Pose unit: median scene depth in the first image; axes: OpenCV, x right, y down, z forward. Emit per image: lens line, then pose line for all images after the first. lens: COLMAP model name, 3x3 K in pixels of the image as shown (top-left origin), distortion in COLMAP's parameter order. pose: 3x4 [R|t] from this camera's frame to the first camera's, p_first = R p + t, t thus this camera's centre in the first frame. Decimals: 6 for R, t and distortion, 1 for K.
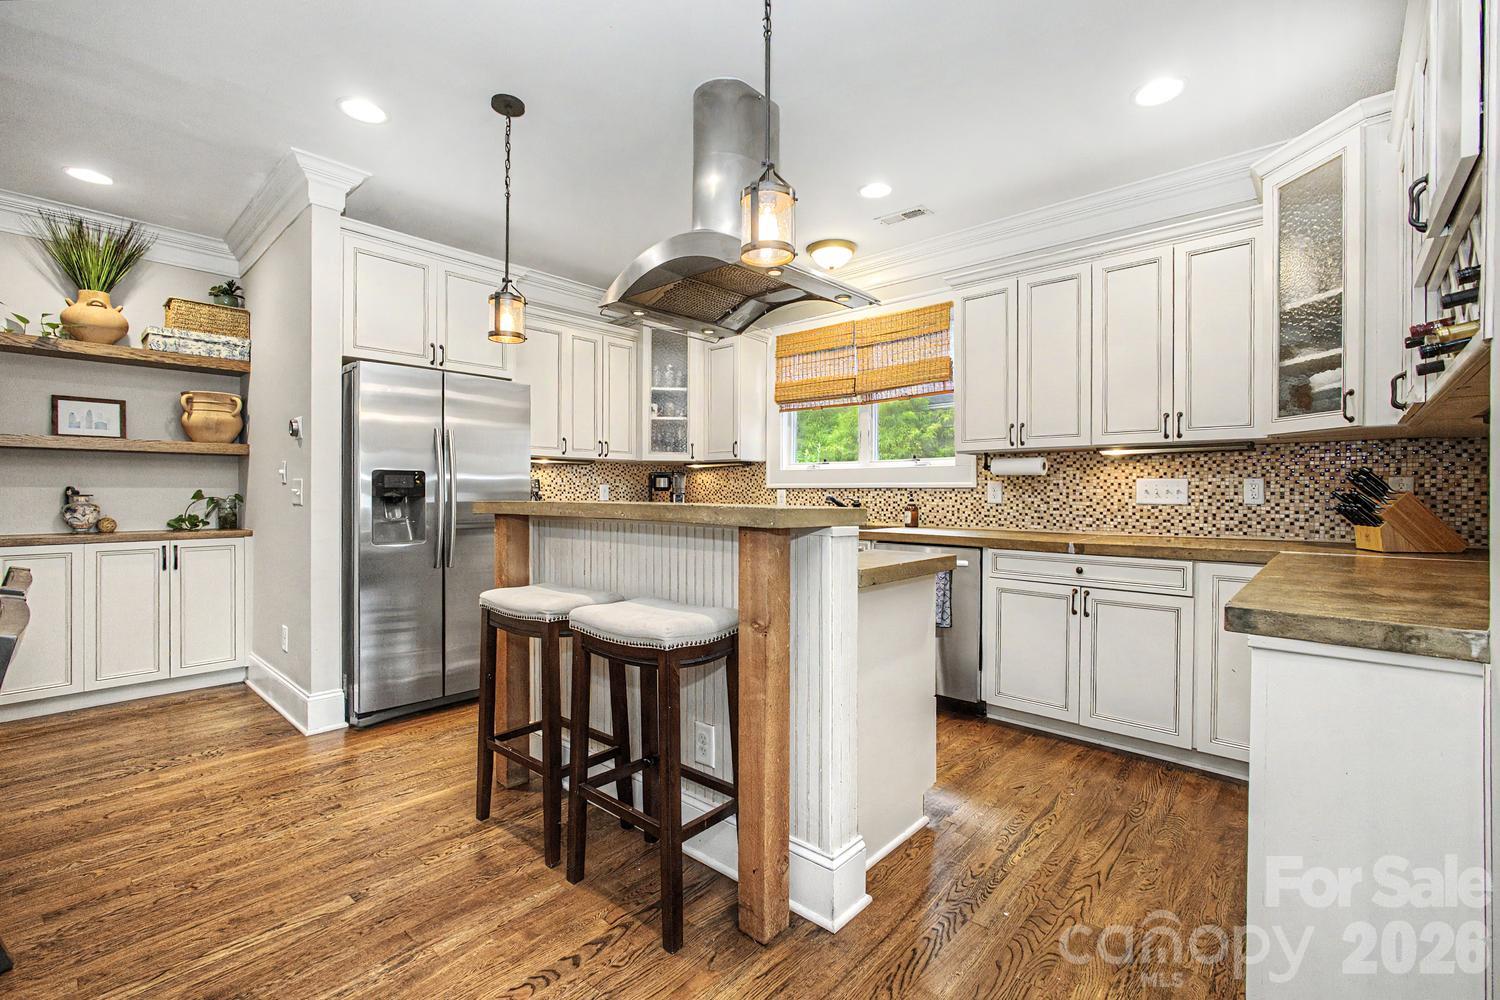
lens RADIAL K [[652.5, 0, 754.2], [0, 652.5, 484.1], [0, 0, 1]] dist [-0.003125, 0.000284]
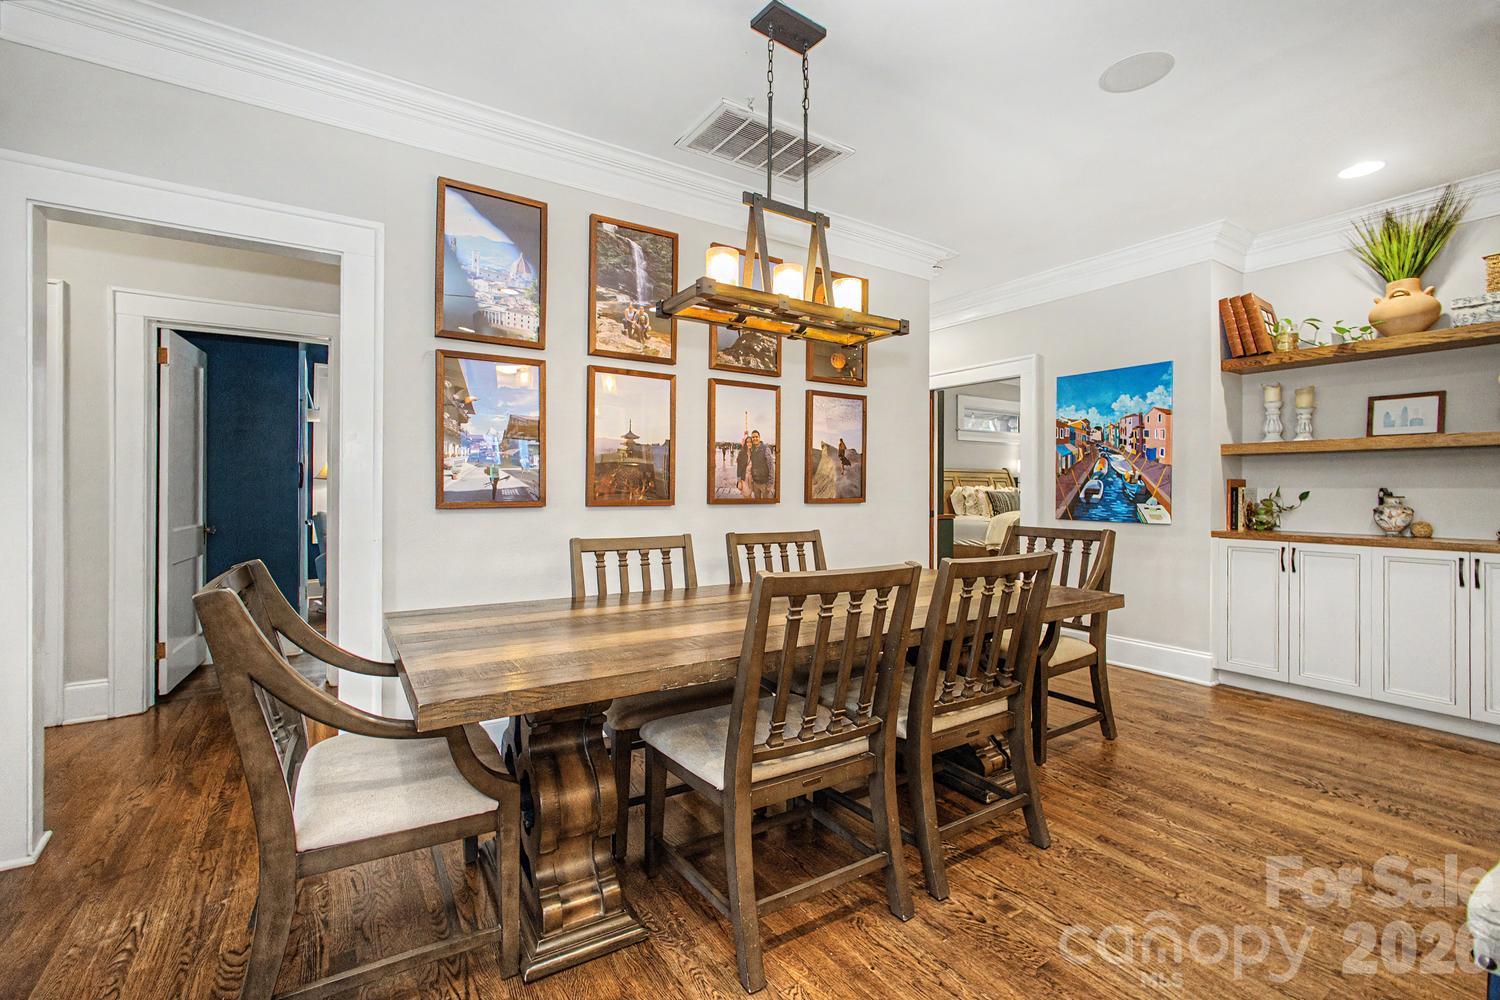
lens RADIAL K [[652.5, 0, 754.2], [0, 652.5, 484.1], [0, 0, 1]] dist [-0.003125, 0.000284]
pose [[-0.265665, -0.009807, -0.964016, 0.142492], [0.008037, 0.999891, -0.012386, 0.002685], [0.964032, -0.011038, -0.265557, 0.345588]]
